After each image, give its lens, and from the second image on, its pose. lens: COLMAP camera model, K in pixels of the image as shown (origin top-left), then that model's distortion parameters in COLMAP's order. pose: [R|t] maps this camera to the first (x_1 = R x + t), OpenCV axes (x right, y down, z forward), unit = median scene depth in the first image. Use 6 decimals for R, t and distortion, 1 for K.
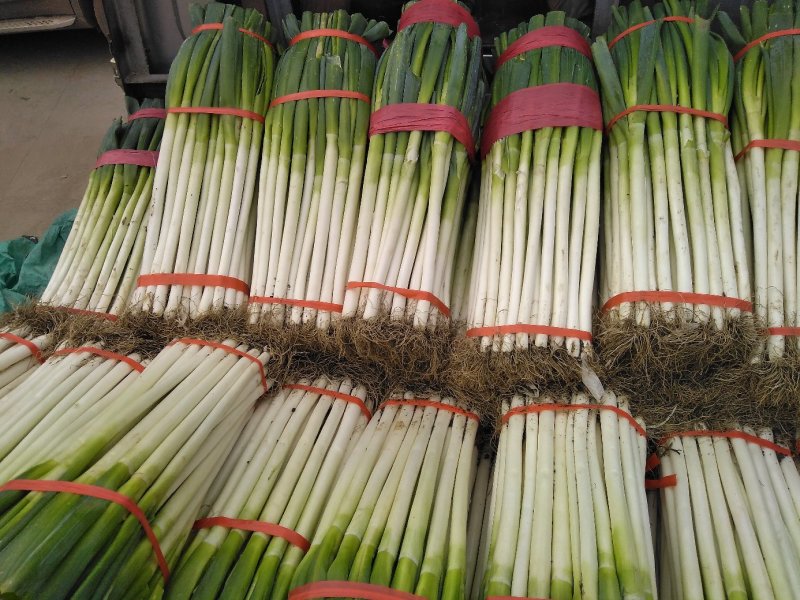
lens RADIAL K [[647.0, 0, 412.7], [0, 647.0, 311.5], [0, 0, 1]] dist [0.100572, -0.195708]
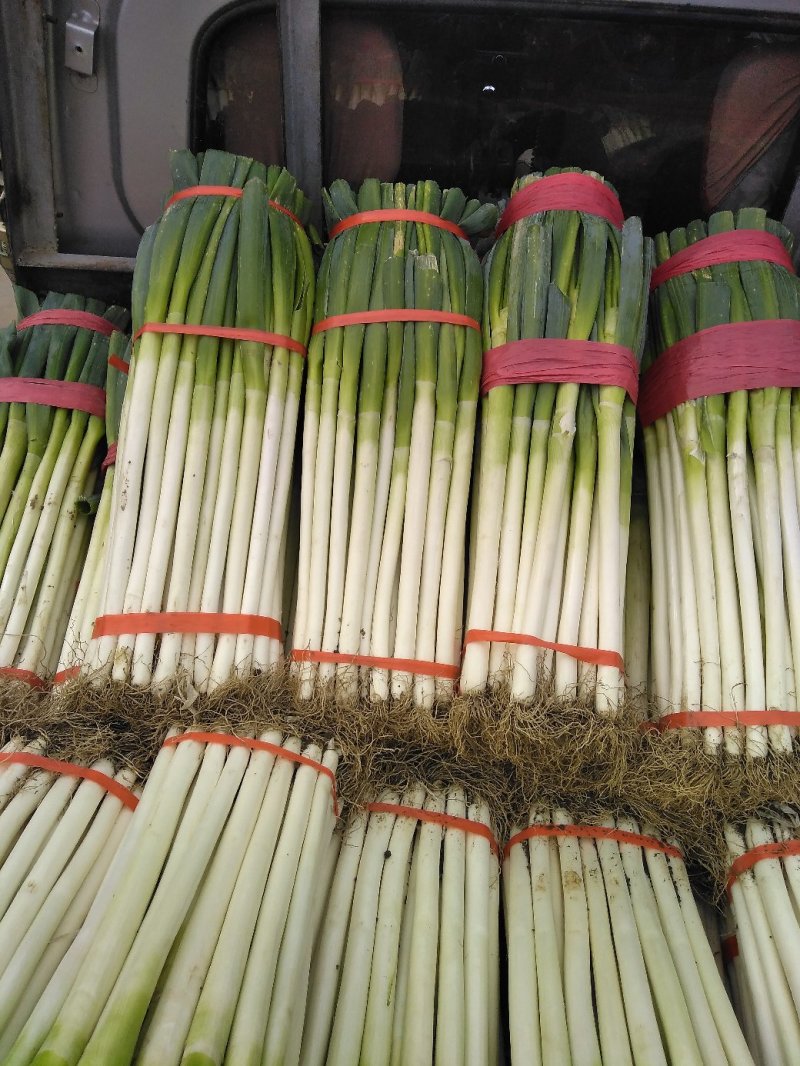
lens RADIAL K [[862.2, 0, 400.0], [0, 862.2, 533.0], [0, 0, 1]] dist [0.100572, -0.195708]
pose [[0.987935, 0.014773, 0.154161, -0.281585], [-0.009885, 0.999425, -0.032430, -0.105543], [-0.154551, 0.030515, 0.987513, 0.209238]]
